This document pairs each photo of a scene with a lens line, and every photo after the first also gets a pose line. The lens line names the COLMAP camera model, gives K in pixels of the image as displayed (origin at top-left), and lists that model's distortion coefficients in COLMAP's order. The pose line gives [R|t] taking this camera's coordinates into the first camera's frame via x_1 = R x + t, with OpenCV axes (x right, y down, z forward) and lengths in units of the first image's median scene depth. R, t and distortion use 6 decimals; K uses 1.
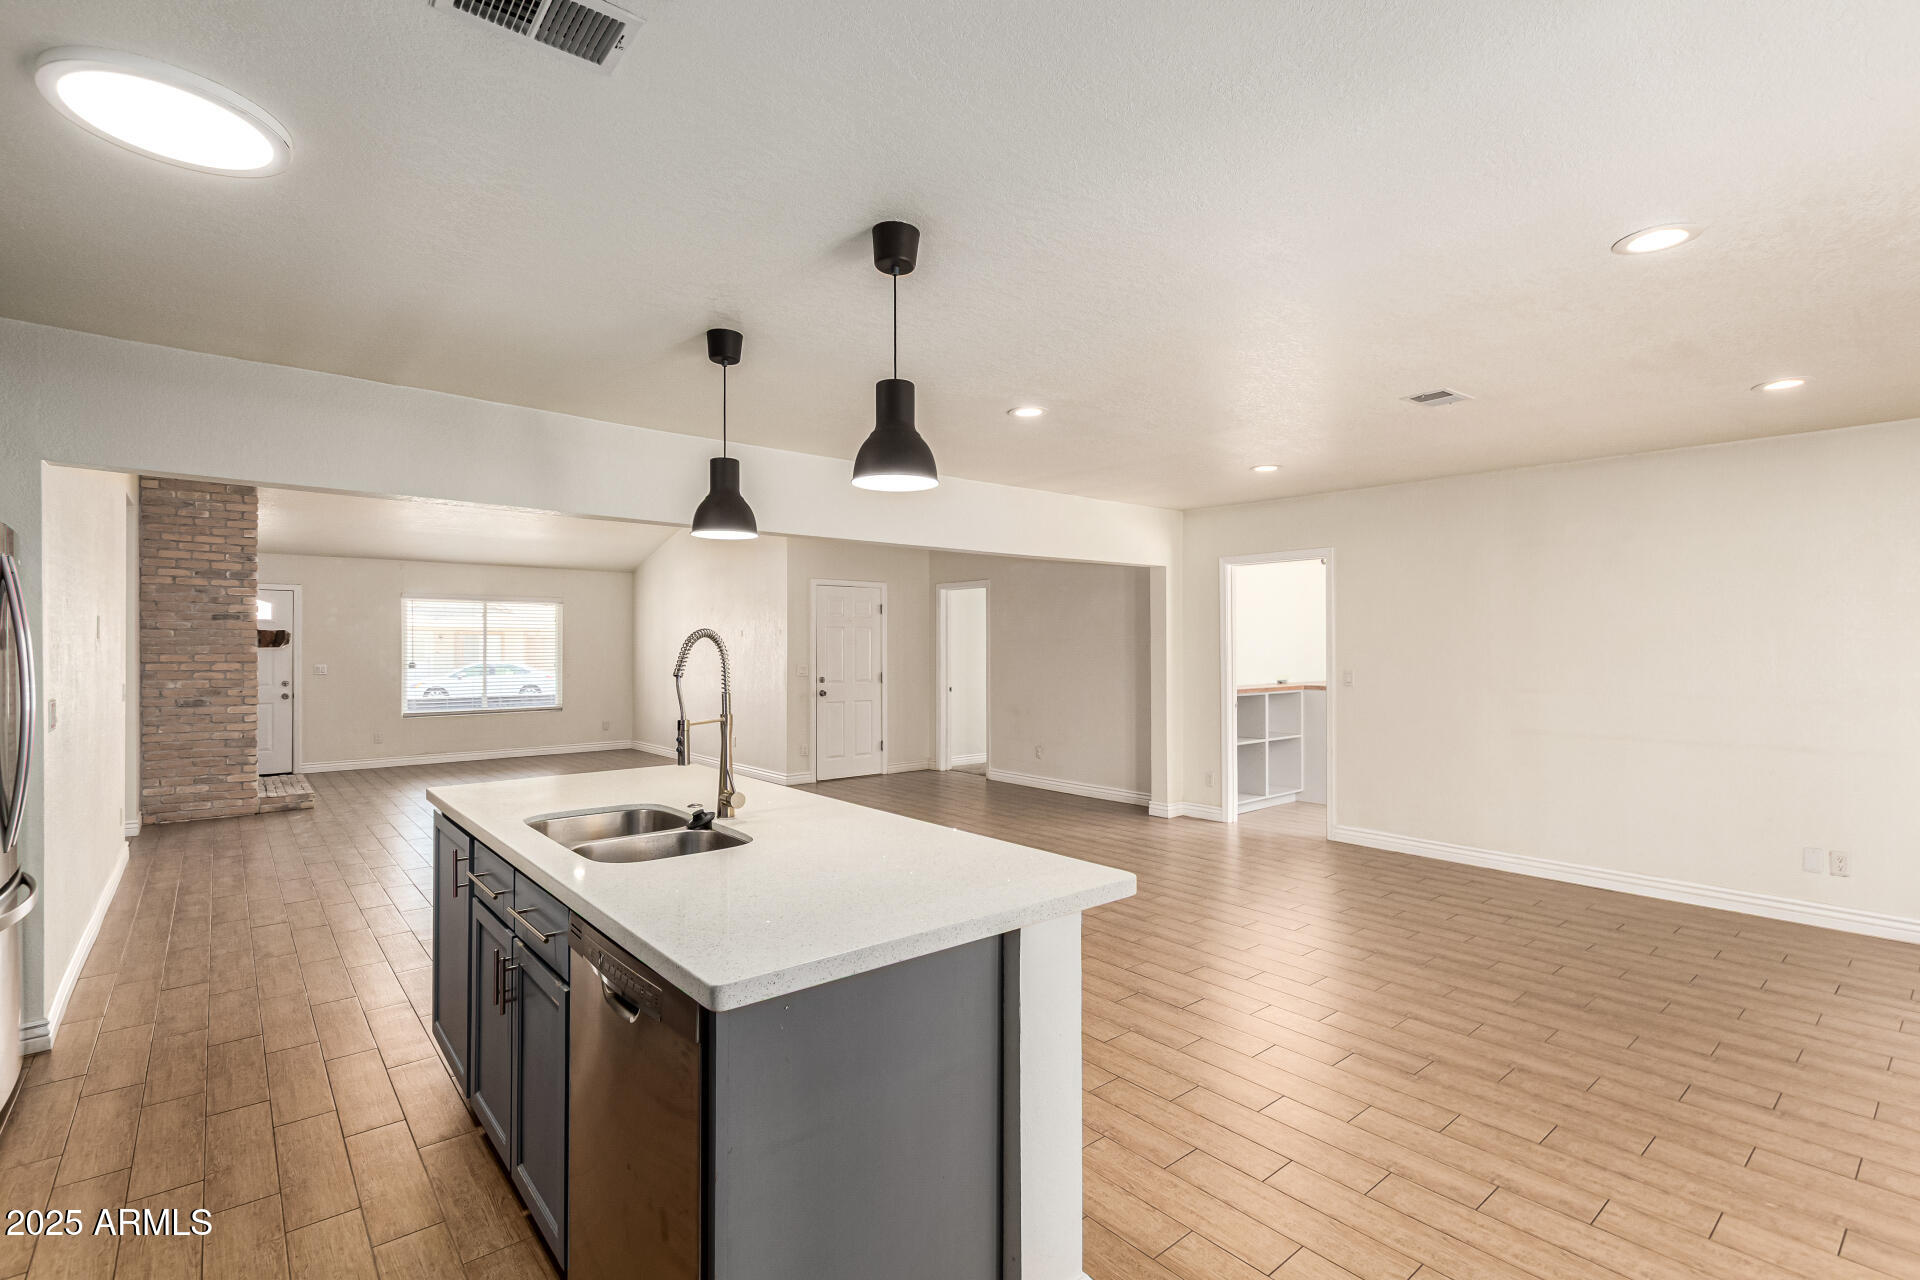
lens RADIAL K [[872.7, 0, 953.4], [0, 872.7, 644.1], [0, 0, 1]] dist [0.005241, -0.001695]
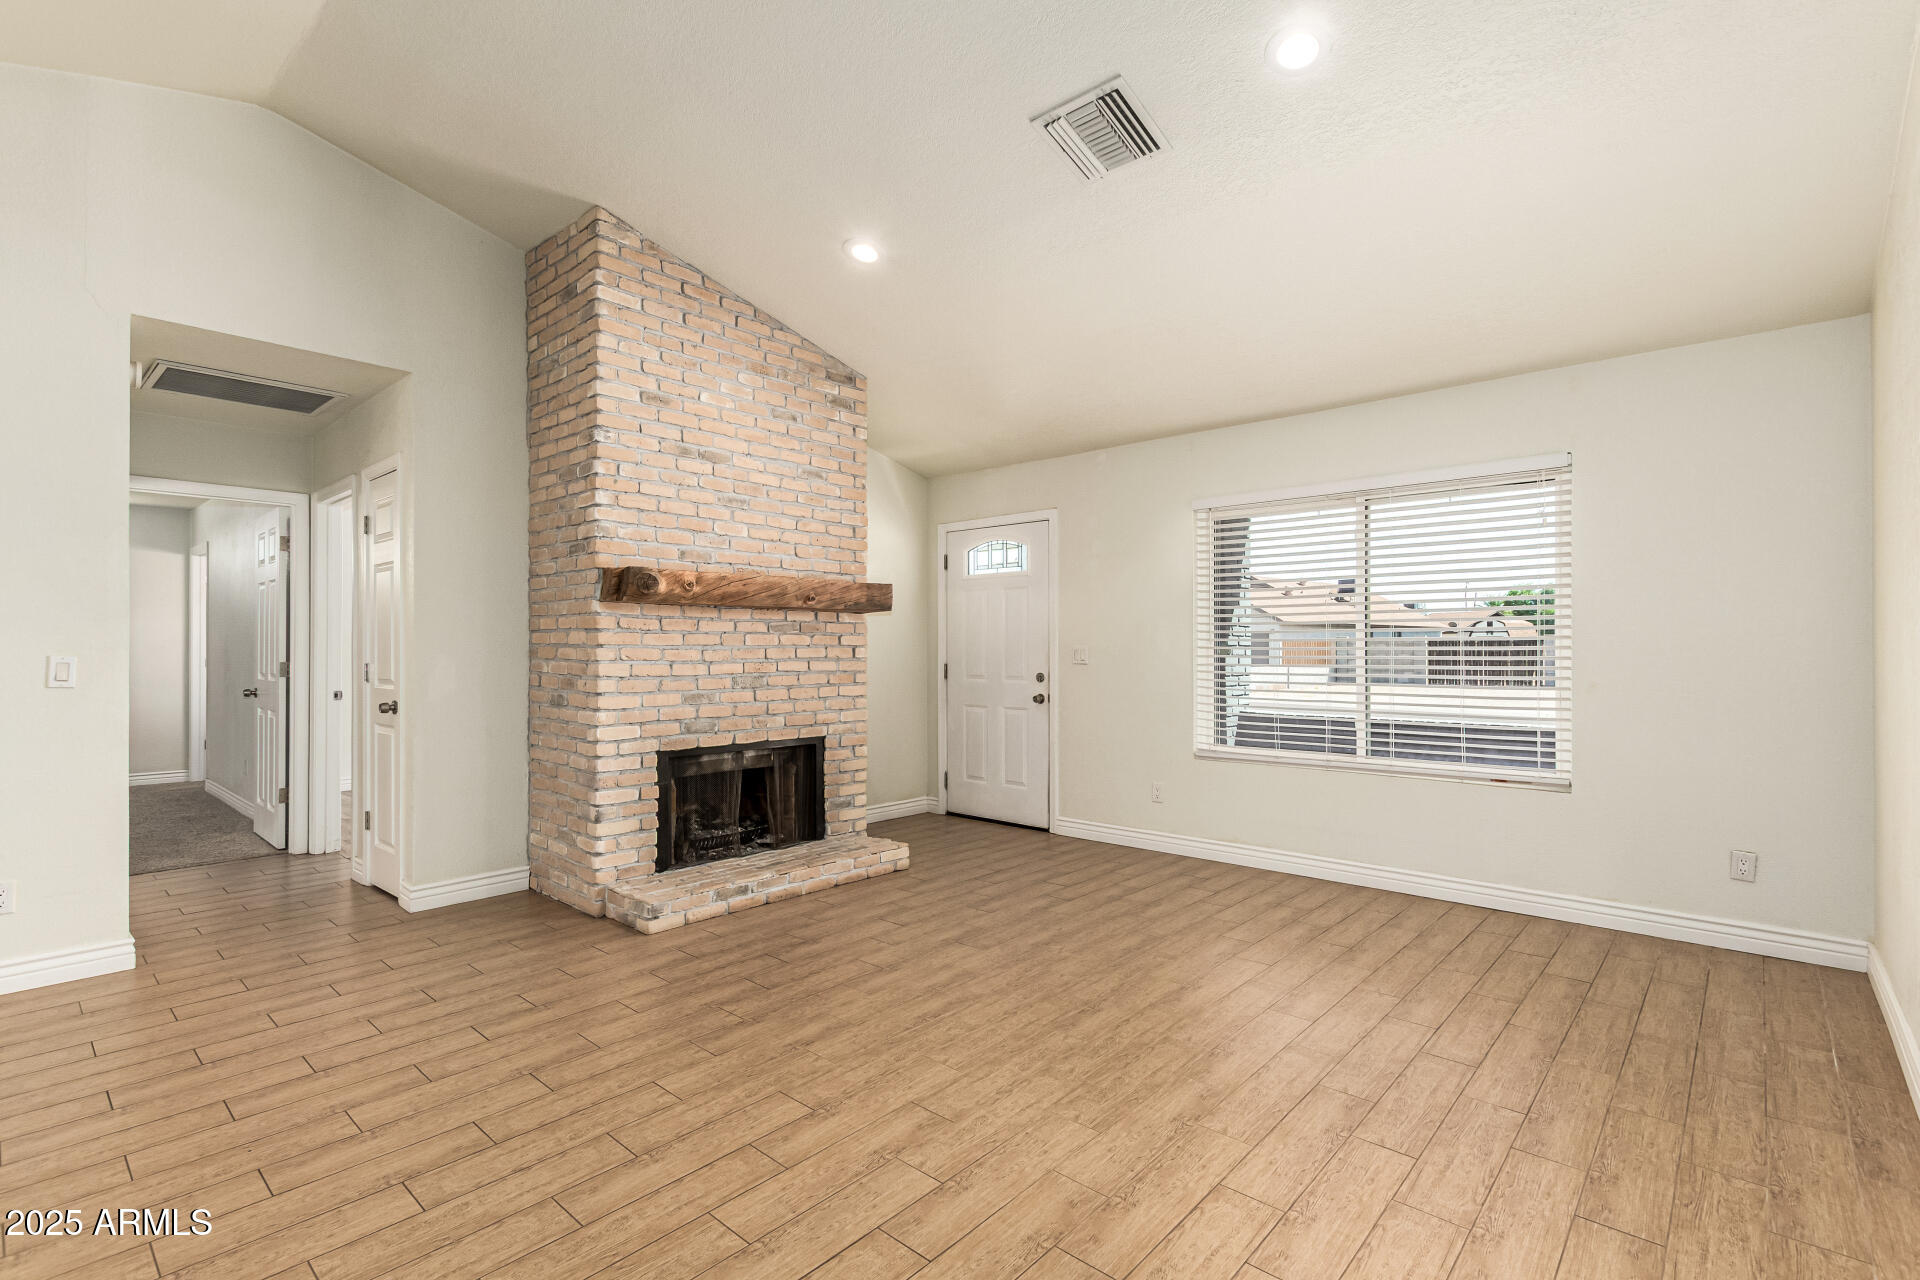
lens RADIAL K [[872.7, 0, 943.4], [0, 872.7, 667.4], [0, 0, 1]] dist [0.005241, -0.001695]
pose [[0.145197, 0.022368, -0.989150, -0.250036], [0.004198, 0.999721, 0.023224, 0.032617], [0.989394, -0.007525, 0.145063, 1.155625]]
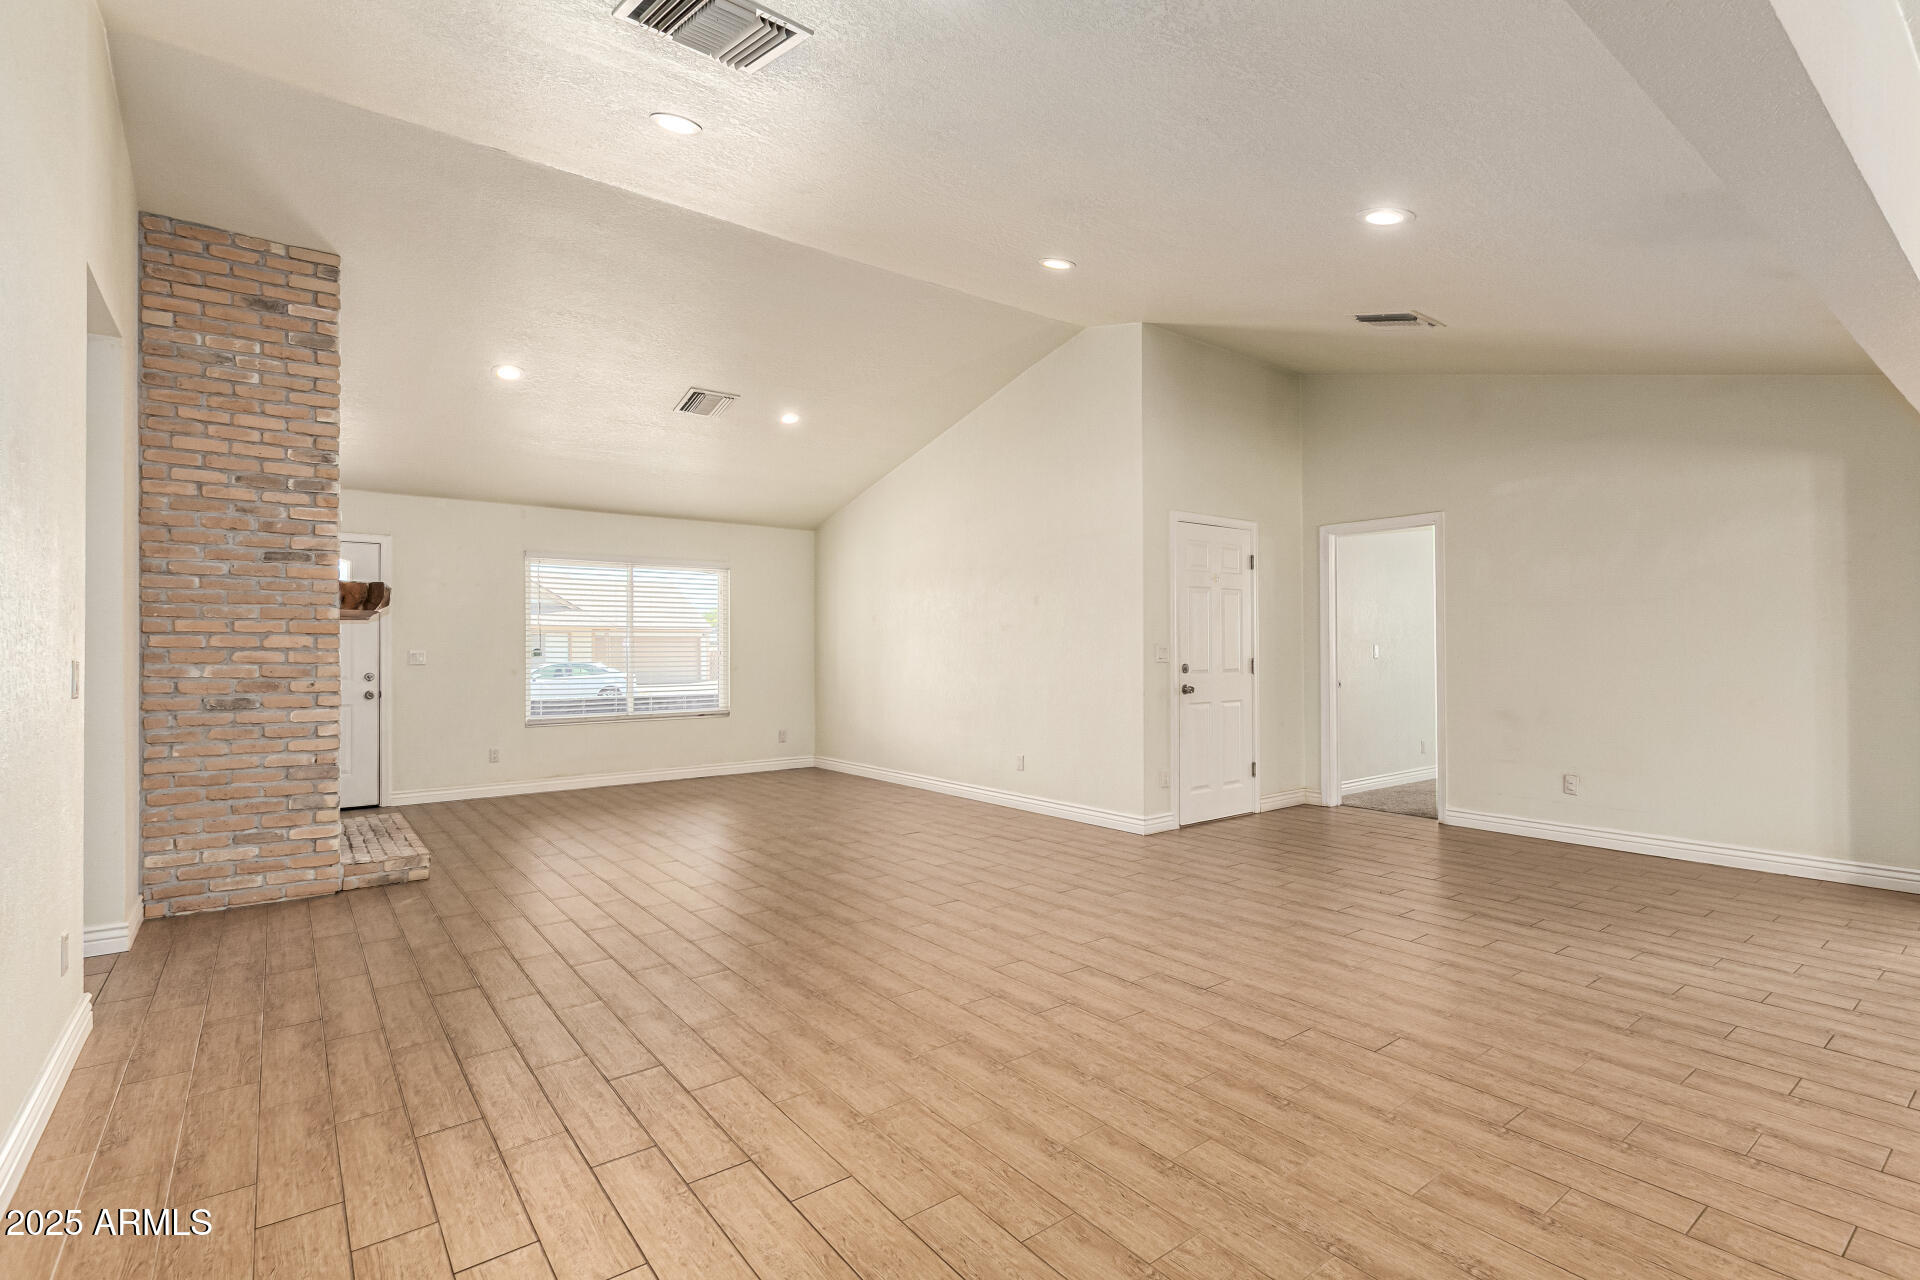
lens RADIAL K [[872.7, 0, 961.6], [0, 872.7, 643.6], [0, 0, 1]] dist [0.005241, -0.001695]
pose [[0.999405, -0.002913, -0.034378, -0.364970], [0.002782, 0.999989, -0.003858, 0.030689], [0.034389, 0.003760, 0.999401, 0.435926]]
